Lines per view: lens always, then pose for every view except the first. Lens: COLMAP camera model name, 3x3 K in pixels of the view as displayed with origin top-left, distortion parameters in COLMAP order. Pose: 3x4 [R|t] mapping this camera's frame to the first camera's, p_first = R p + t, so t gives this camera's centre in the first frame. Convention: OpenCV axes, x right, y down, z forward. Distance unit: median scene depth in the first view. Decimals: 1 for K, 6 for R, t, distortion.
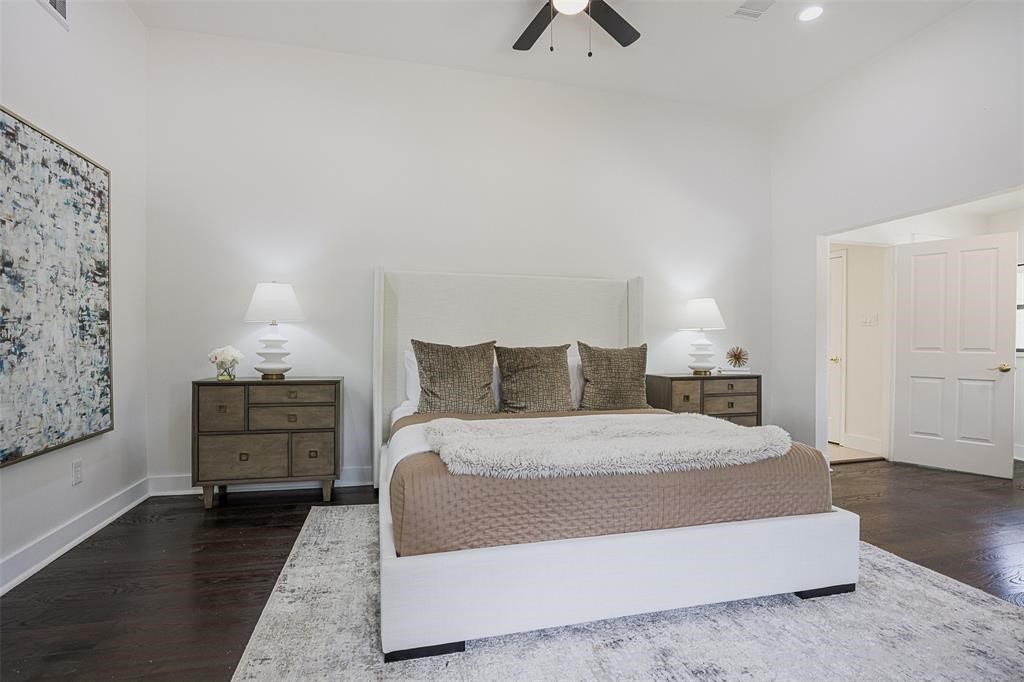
lens RADIAL K [[495.2, 0, 504.8], [0, 495.2, 342.6], [0, 0, 1]] dist [-0.035322, 0.005052]
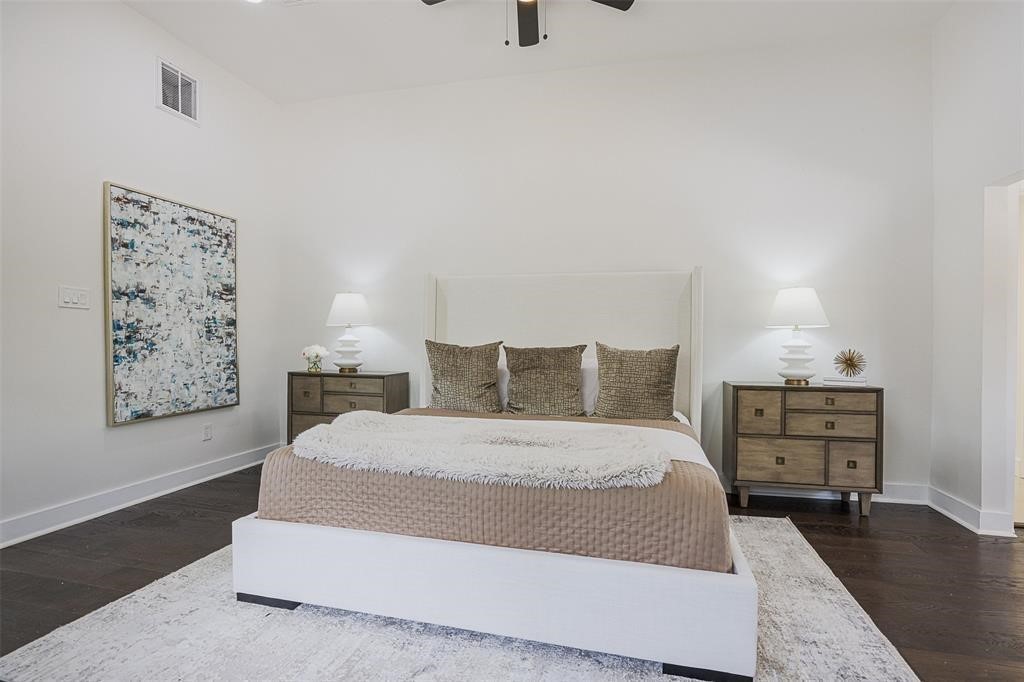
lens RADIAL K [[495.2, 0, 504.1], [0, 495.2, 340.7], [0, 0, 1]] dist [-0.035322, 0.005052]
pose [[0.877705, 0.001046, -0.479200, 0.544620], [-0.002426, 0.999995, -0.002261, -0.002526], [0.479195, 0.003147, 0.877703, 0.135688]]
